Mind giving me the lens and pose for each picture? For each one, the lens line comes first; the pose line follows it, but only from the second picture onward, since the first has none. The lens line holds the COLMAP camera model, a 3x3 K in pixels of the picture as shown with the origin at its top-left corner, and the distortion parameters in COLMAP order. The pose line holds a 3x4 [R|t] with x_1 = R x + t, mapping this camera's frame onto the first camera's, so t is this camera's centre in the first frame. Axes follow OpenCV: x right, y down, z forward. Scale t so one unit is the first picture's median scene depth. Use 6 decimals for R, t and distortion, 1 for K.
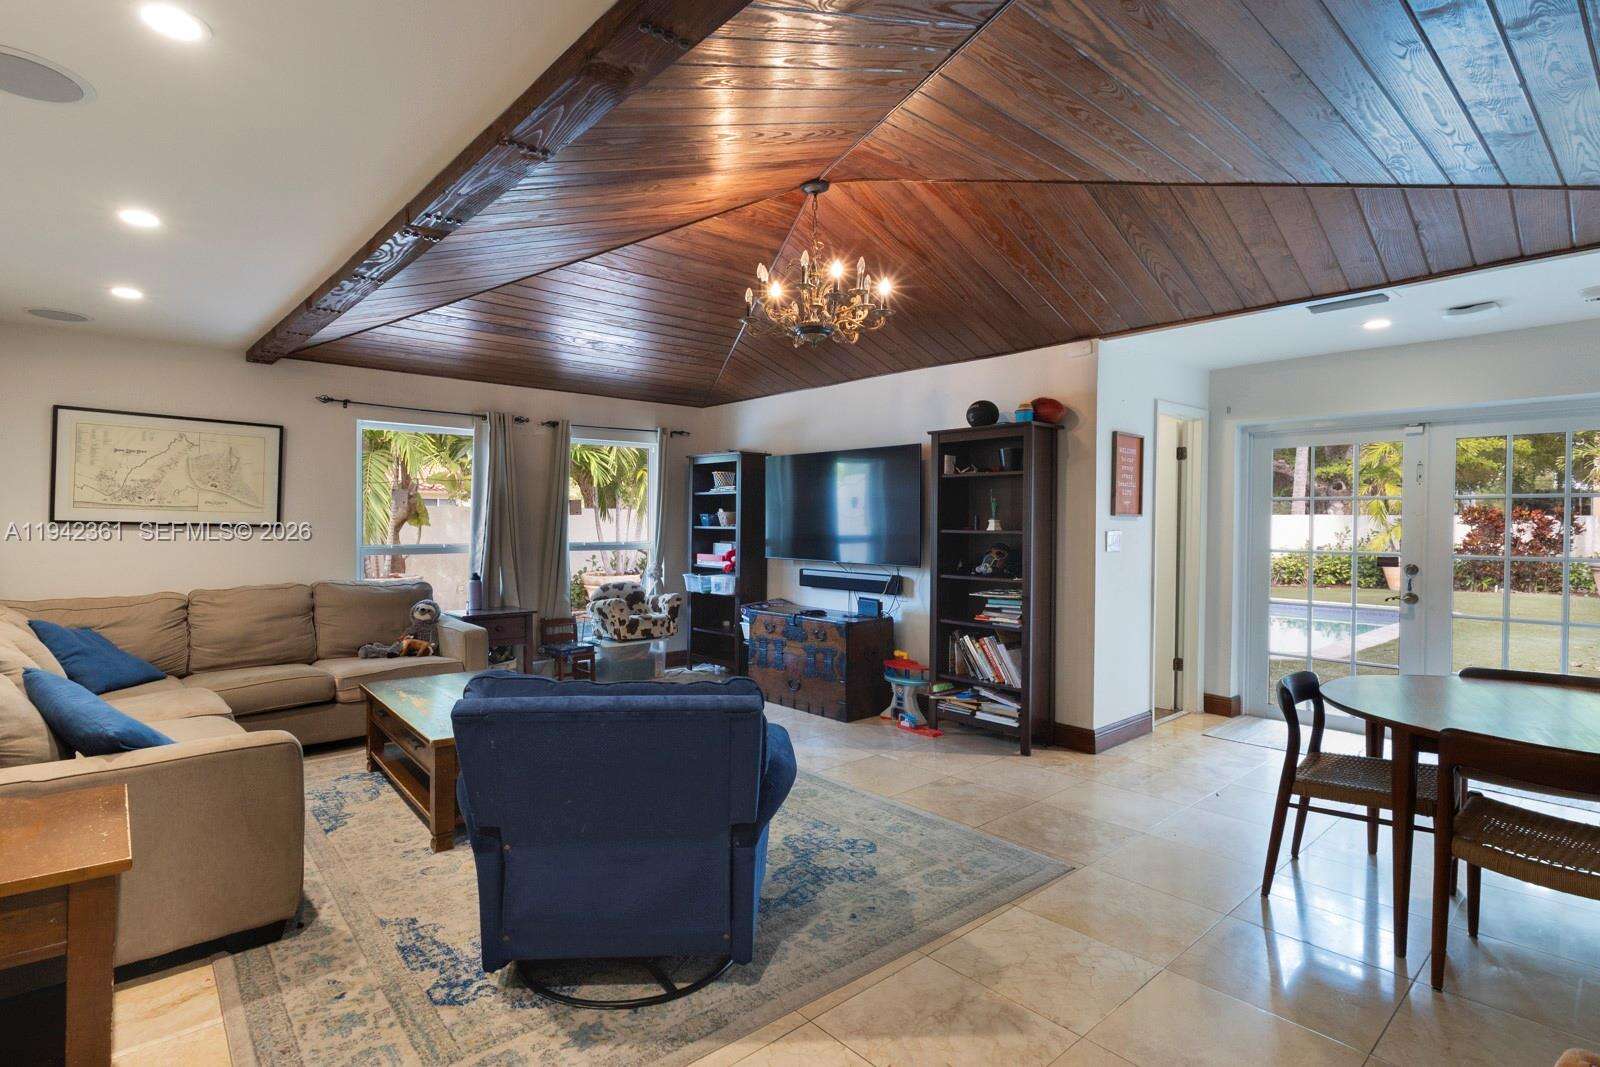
lens RADIAL K [[788.6, 0, 797.9], [0, 788.6, 520.8], [0, 0, 1]] dist [-0.005574, -0.000448]
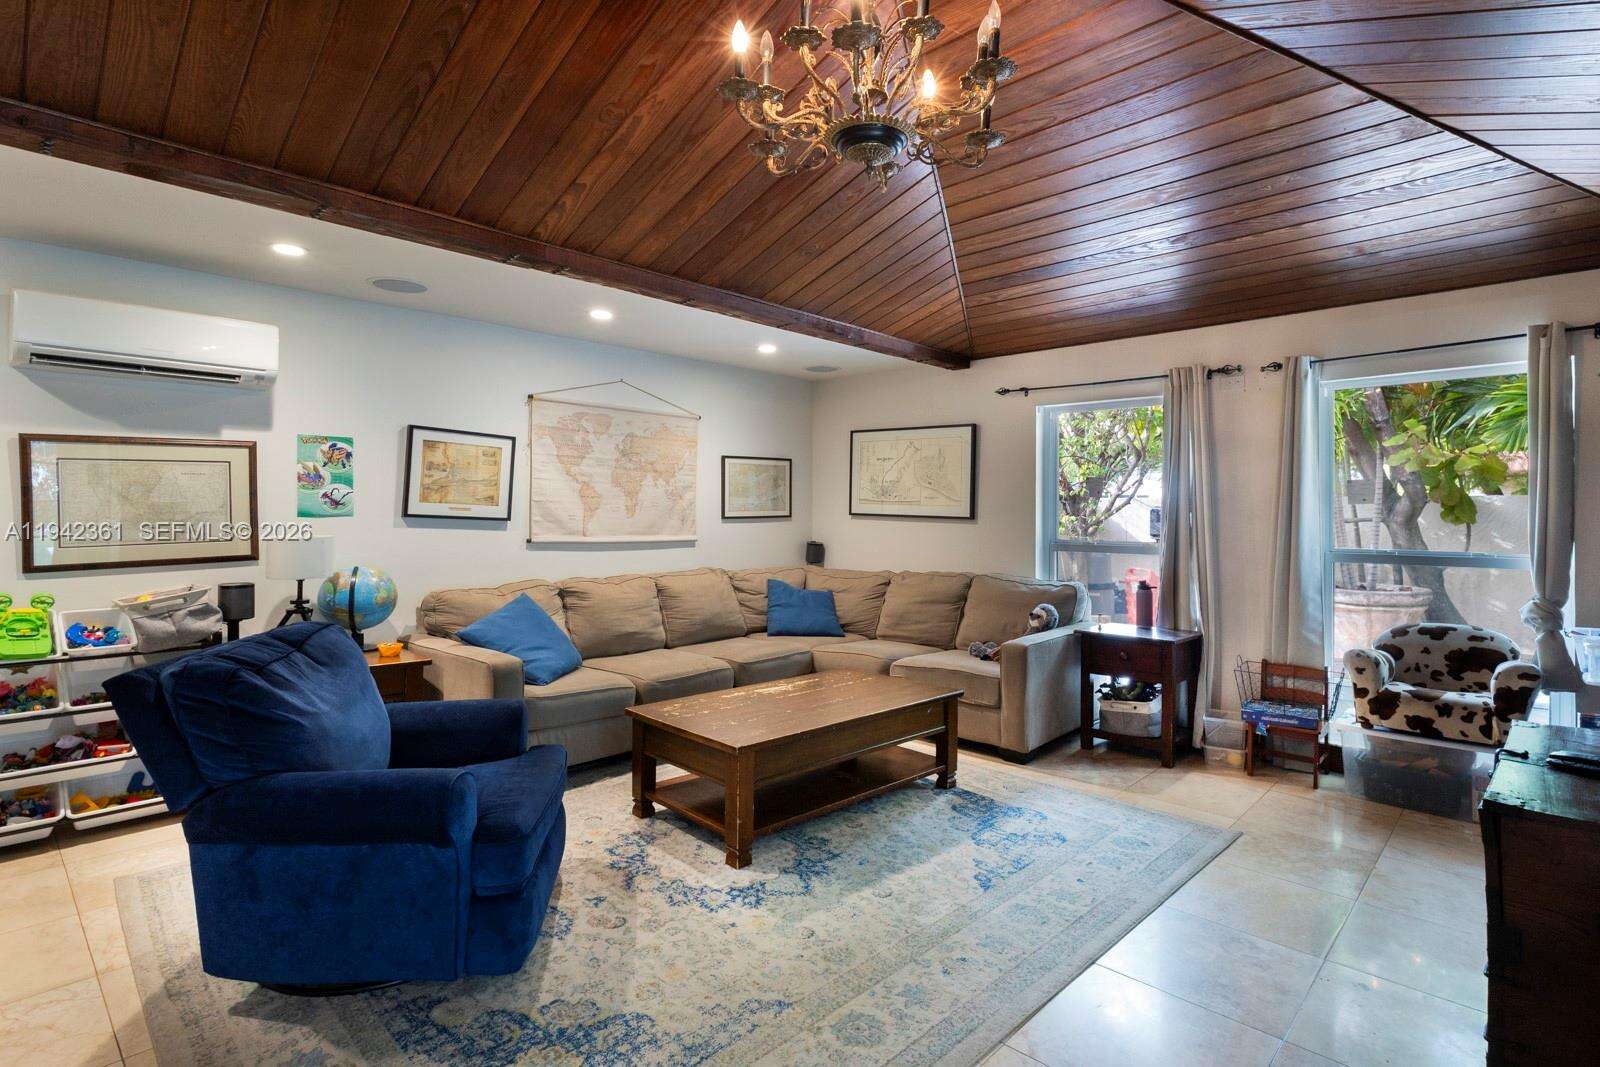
lens RADIAL K [[788.6, 0, 798.5], [0, 788.6, 534.4], [0, 0, 1]] dist [-0.005574, -0.000448]
pose [[0.083090, 0.020567, -0.996330, 0.413724], [-0.008572, 0.999765, 0.019923, 0.009248], [0.996505, 0.006885, 0.083247, 0.737292]]
